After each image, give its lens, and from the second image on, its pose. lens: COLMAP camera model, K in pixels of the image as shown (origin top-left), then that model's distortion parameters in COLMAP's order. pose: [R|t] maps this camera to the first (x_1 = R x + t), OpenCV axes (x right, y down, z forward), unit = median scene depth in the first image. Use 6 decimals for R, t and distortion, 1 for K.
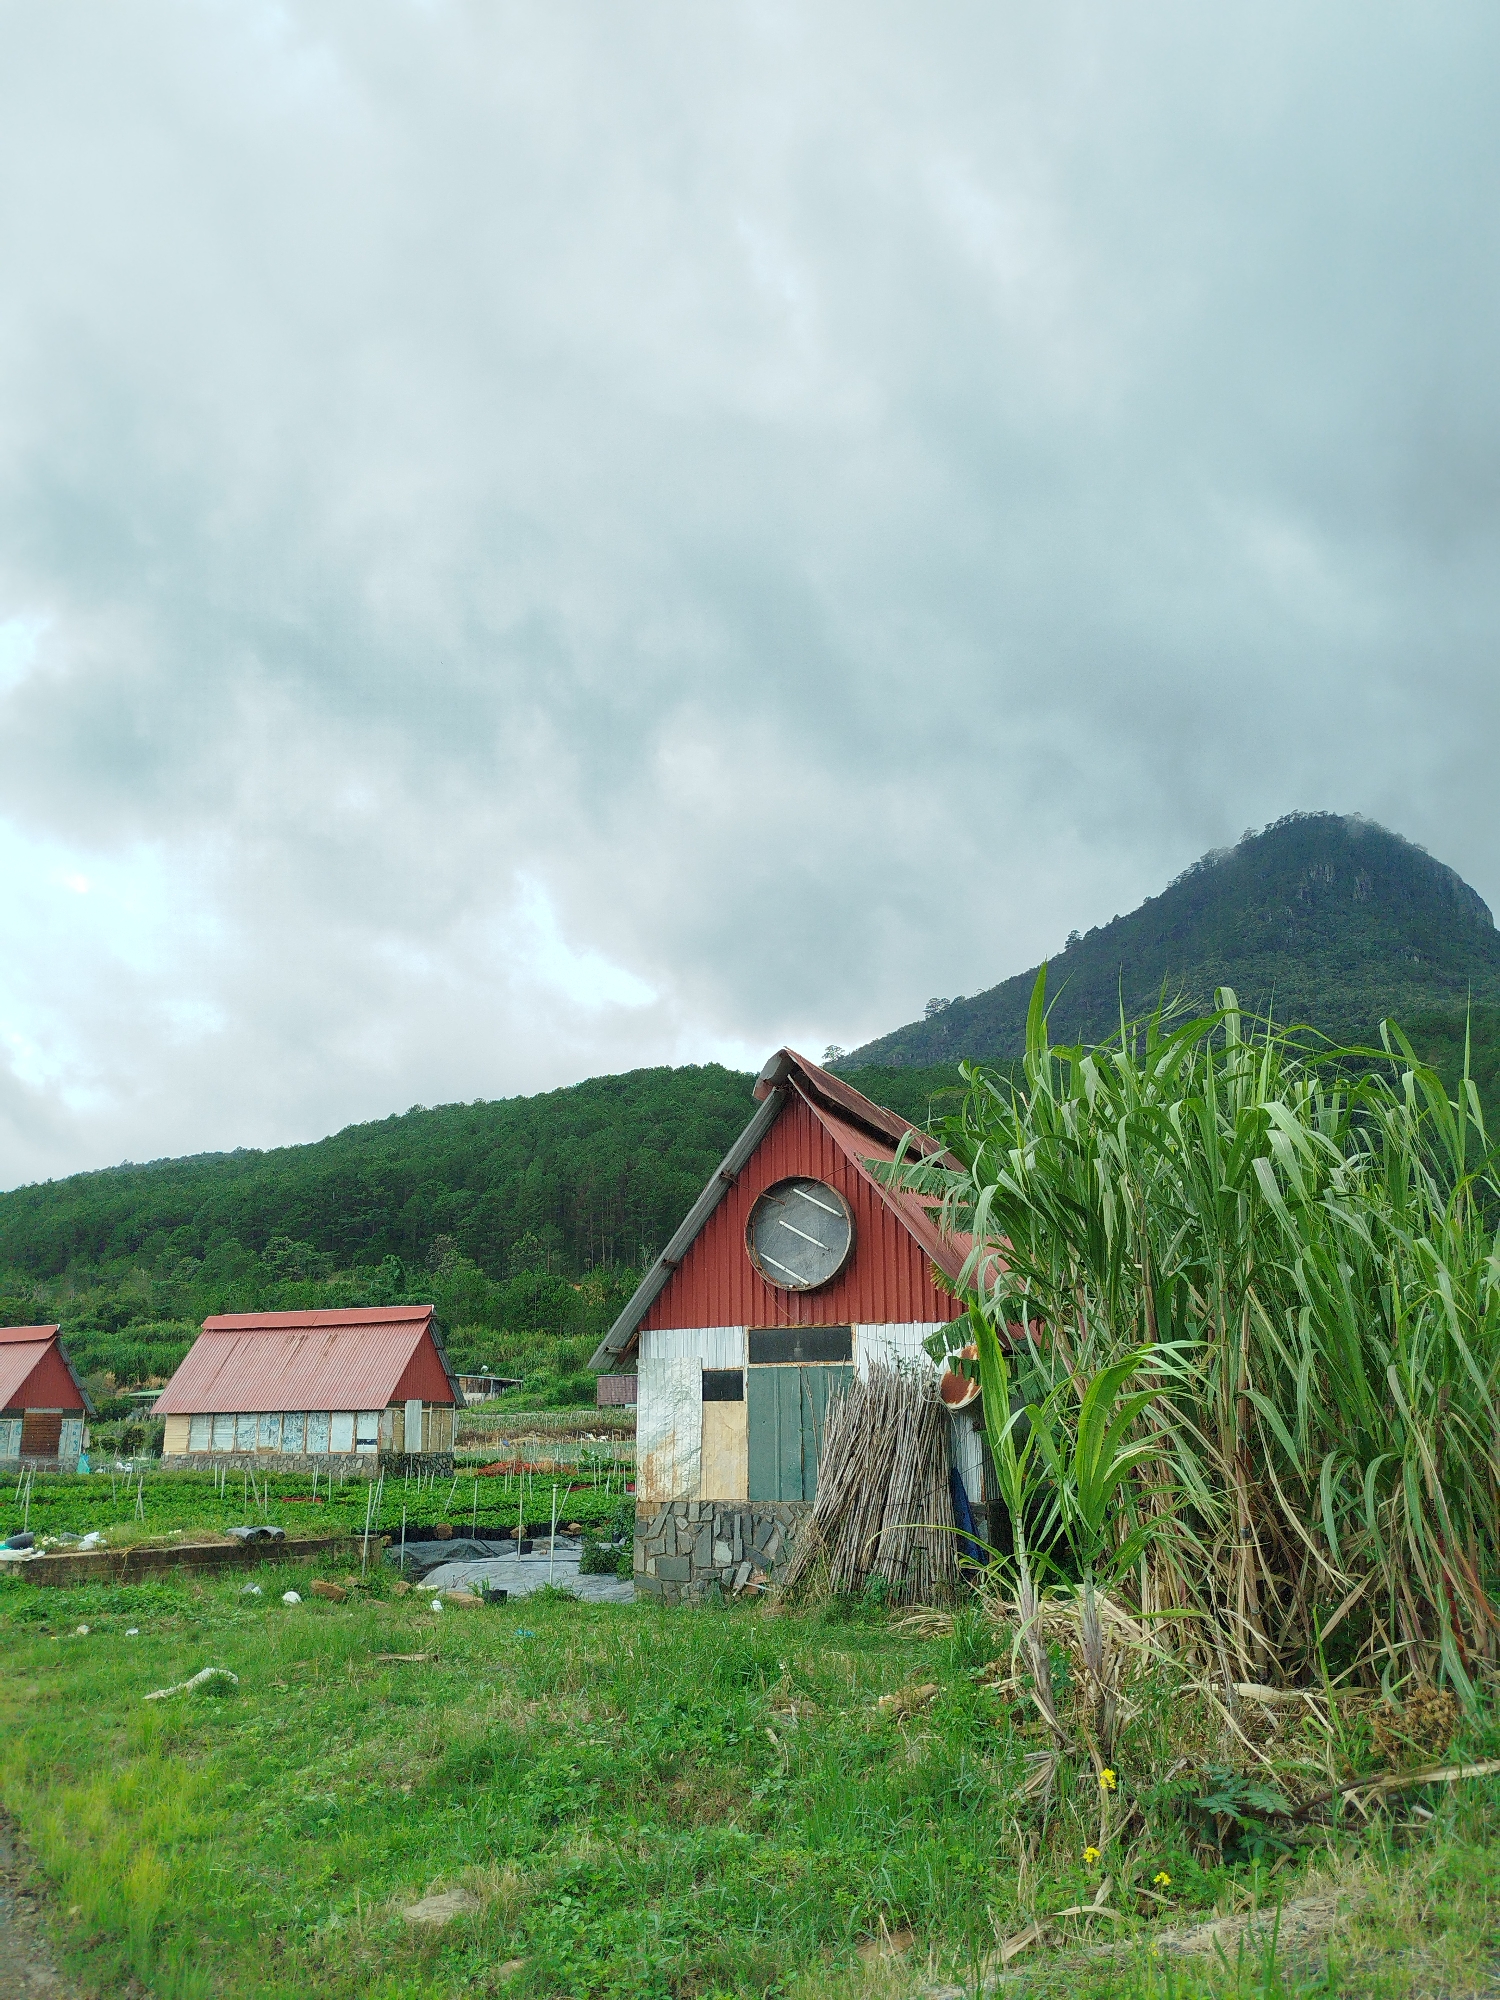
lens RADIAL K [[1408.3, 0, 747.9], [0, 1408.3, 994.8], [0, 0, 1]] dist [-0.007966, -0.001776]
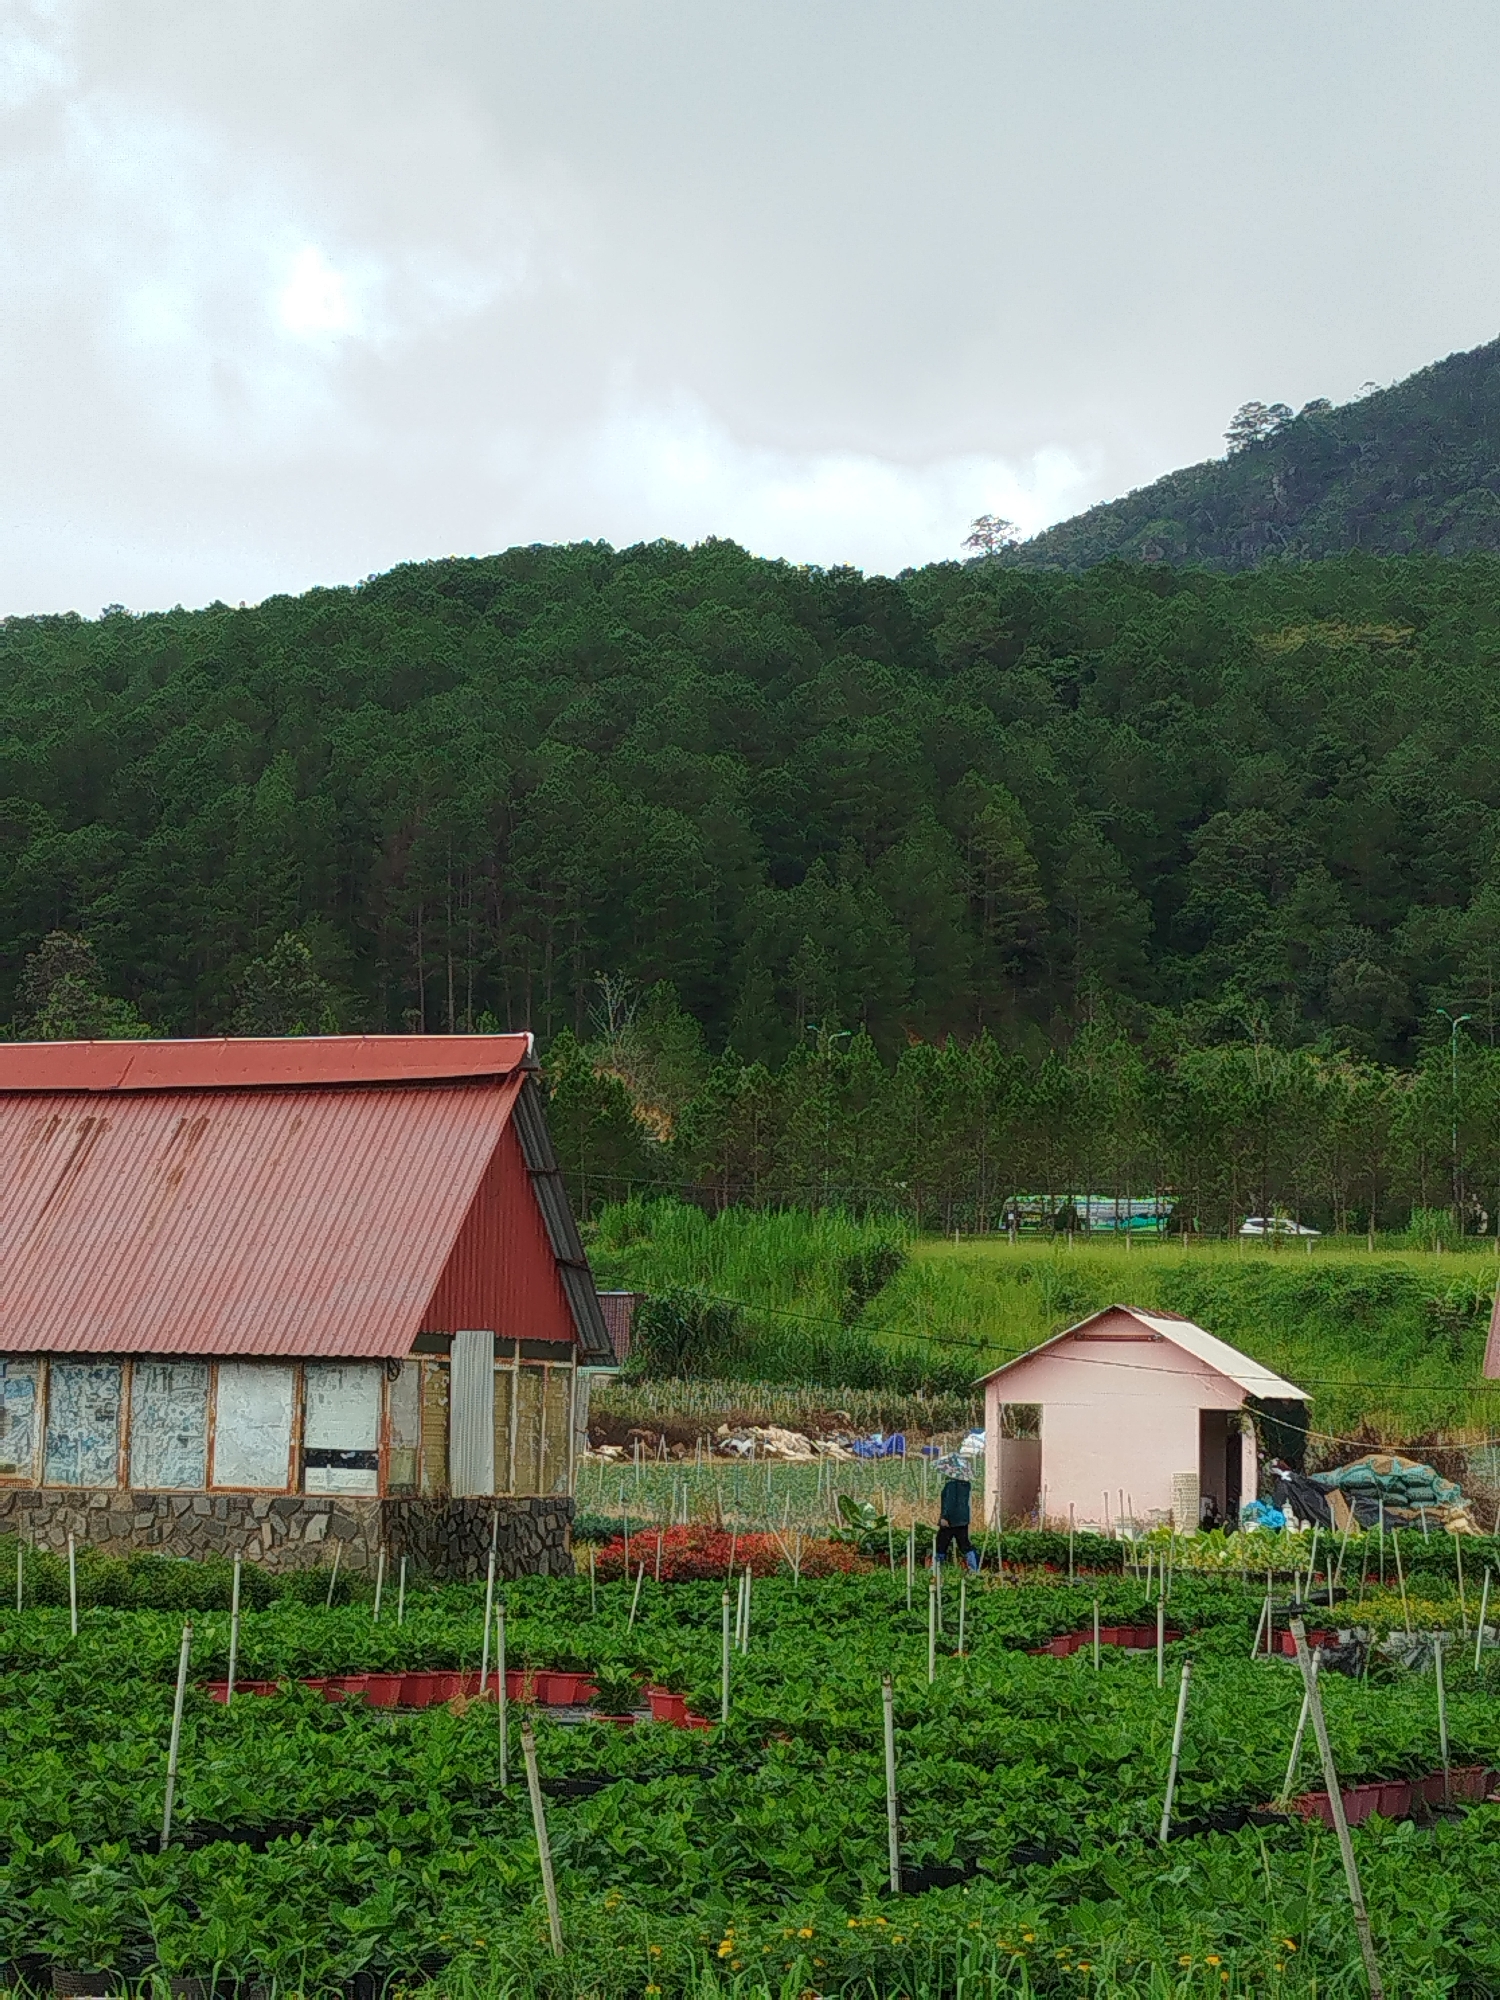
lens RADIAL K [[3488.9, 0, 752.5], [0, 3488.9, 1001.4], [0, 0, 1]] dist [0.229535, 0.000000]
pose [[0.999185, 0.040341, -0.001303, -0.173634], [-0.039489, 0.983739, 0.175211, 0.076724], [0.008350, -0.175017, 0.984530, 0.247313]]
